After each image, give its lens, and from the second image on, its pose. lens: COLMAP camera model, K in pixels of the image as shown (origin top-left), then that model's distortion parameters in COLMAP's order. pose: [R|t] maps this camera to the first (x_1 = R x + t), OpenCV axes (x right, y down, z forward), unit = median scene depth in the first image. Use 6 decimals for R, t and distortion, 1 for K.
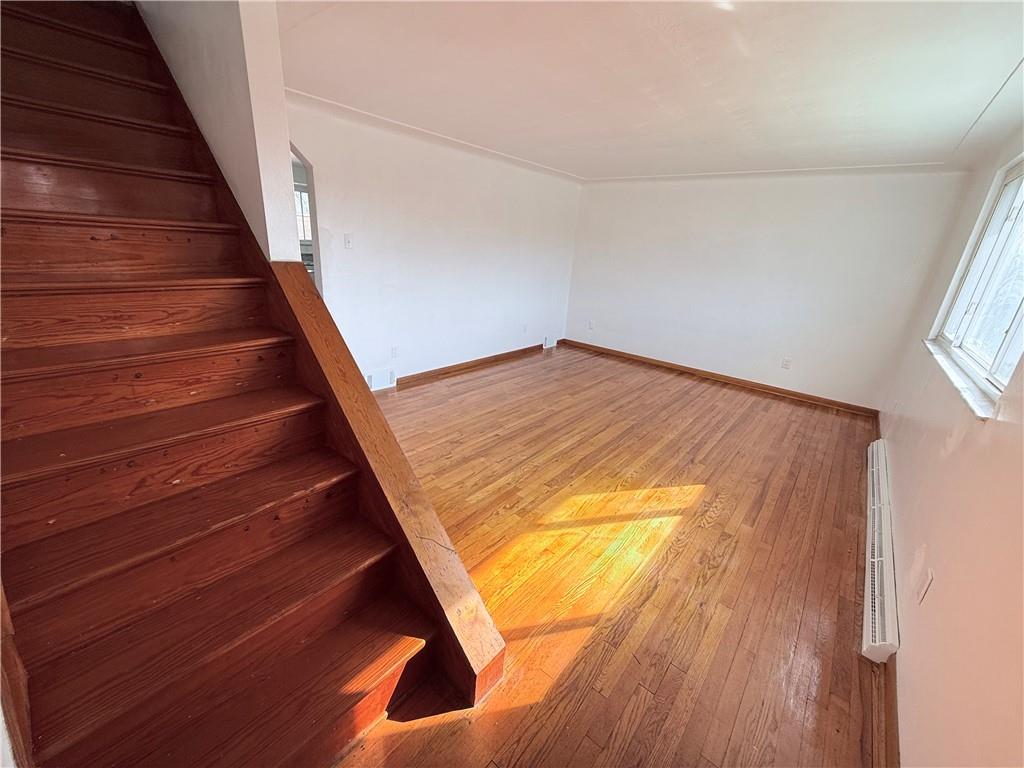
lens RADIAL K [[407.6, 0, 510.4], [0, 407.6, 386.5], [0, 0, 1]] dist [0.000139, 0.000008]
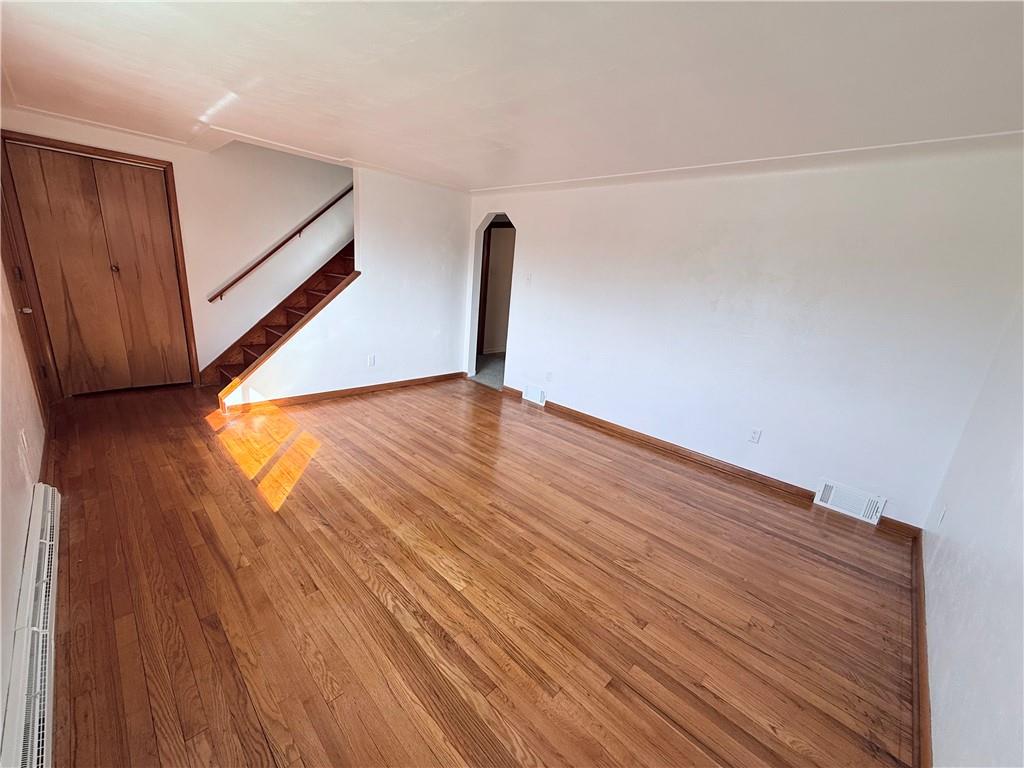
lens RADIAL K [[407.6, 0, 510.4], [0, 407.6, 386.5], [0, 0, 1]] dist [0.000139, 0.000008]
pose [[-0.061128, 0.203199, -0.977227, 0.863190], [-0.412438, 0.886423, 0.210117, -0.263749], [0.908933, 0.415889, 0.029622, 0.922438]]
